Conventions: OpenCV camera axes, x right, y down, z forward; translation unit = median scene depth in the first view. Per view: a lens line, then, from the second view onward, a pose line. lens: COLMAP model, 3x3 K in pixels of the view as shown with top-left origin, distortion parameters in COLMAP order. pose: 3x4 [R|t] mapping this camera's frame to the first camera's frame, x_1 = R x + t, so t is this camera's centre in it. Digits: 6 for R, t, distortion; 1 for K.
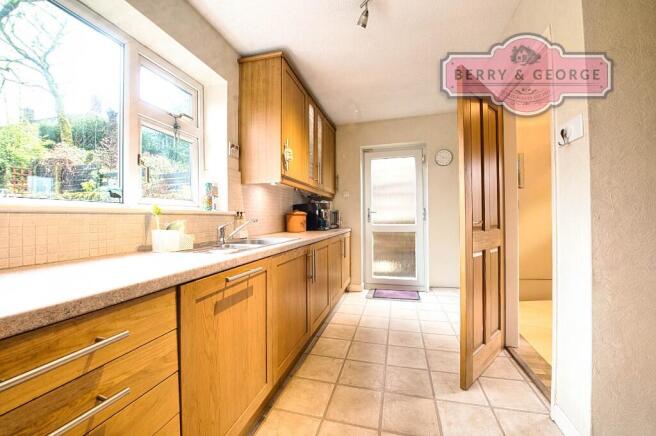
lens RADIAL K [[257.2, 0, 329.6], [0, 257.2, 215.8], [0, 0, 1]] dist [-0.018140, -0.000412]
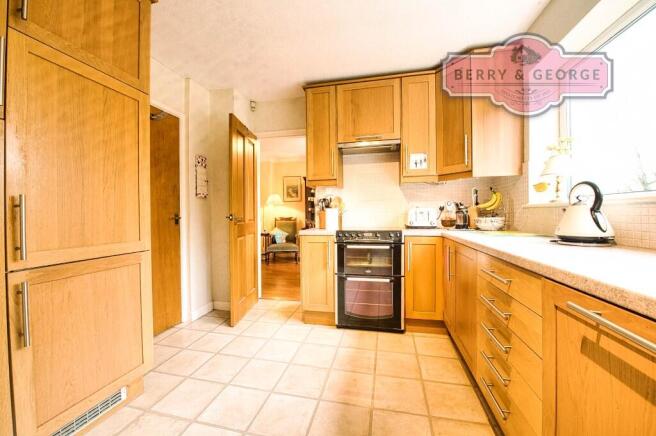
lens RADIAL K [[257.2, 0, 328.0], [0, 257.2, 217.4], [0, 0, 1]] dist [-0.018140, -0.000412]
pose [[-0.998808, 0.005920, -0.048444, 0.234414], [0.005381, 0.999922, 0.011247, 0.020252], [0.048507, 0.010973, -0.998763, 1.543198]]
